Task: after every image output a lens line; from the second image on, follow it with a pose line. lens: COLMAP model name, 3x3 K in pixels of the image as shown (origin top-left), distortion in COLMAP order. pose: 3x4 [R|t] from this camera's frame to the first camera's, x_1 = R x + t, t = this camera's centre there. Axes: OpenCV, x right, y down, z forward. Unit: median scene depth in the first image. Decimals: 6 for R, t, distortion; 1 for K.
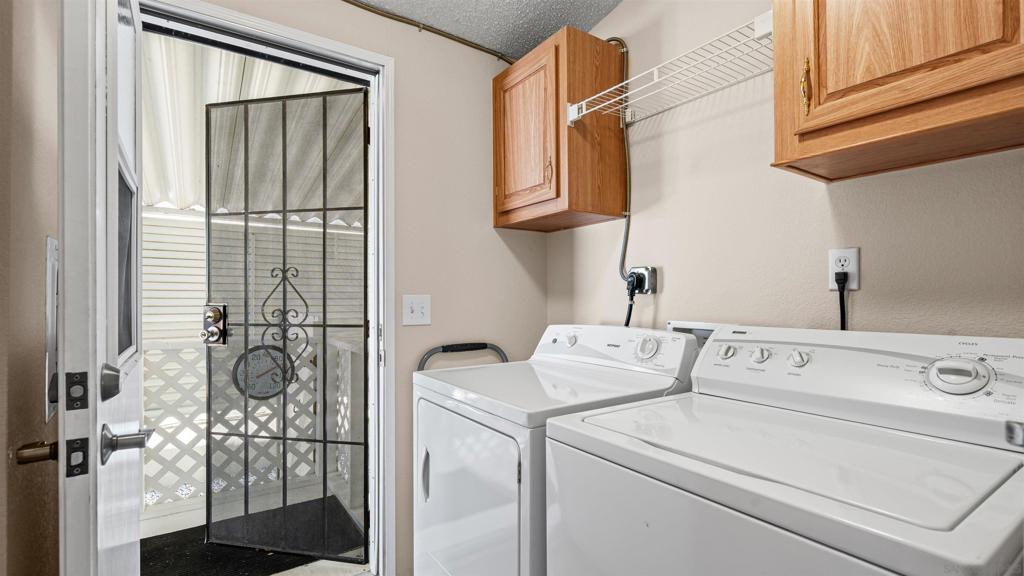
lens RADIAL K [[458.1, 0, 515.4], [0, 458.1, 299.1], [0, 0, 1]] dist [-0.002871, -0.000157]
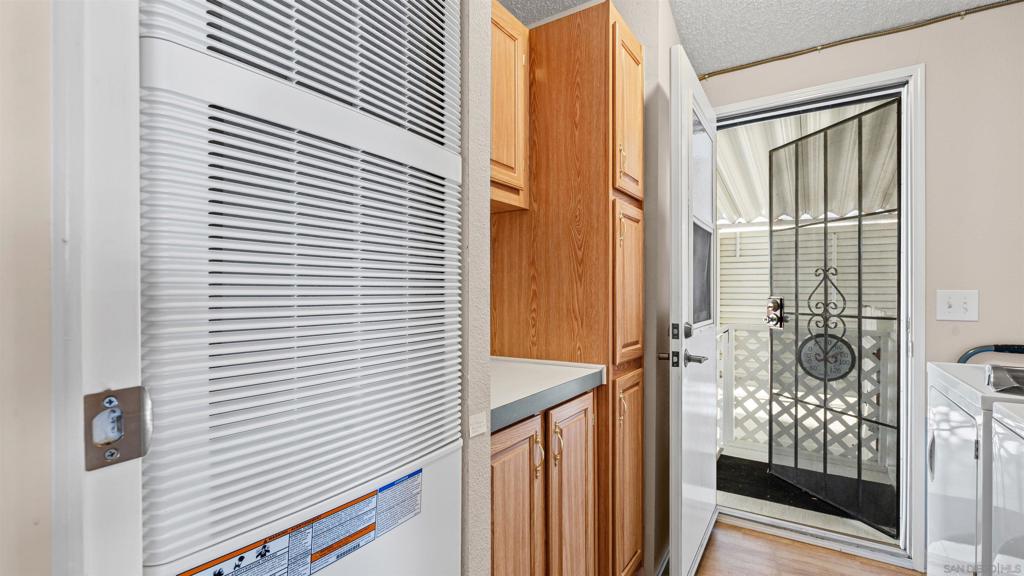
lens RADIAL K [[458.5, 0, 498.5], [0, 458.5, 290.9], [0, 0, 1]] dist [0.000984, 0.000402]
pose [[0.354059, -0.002895, -0.935219, 0.330588], [-0.003620, 0.999983, -0.004465, 0.001044], [0.935216, 0.004966, 0.354043, -0.247753]]
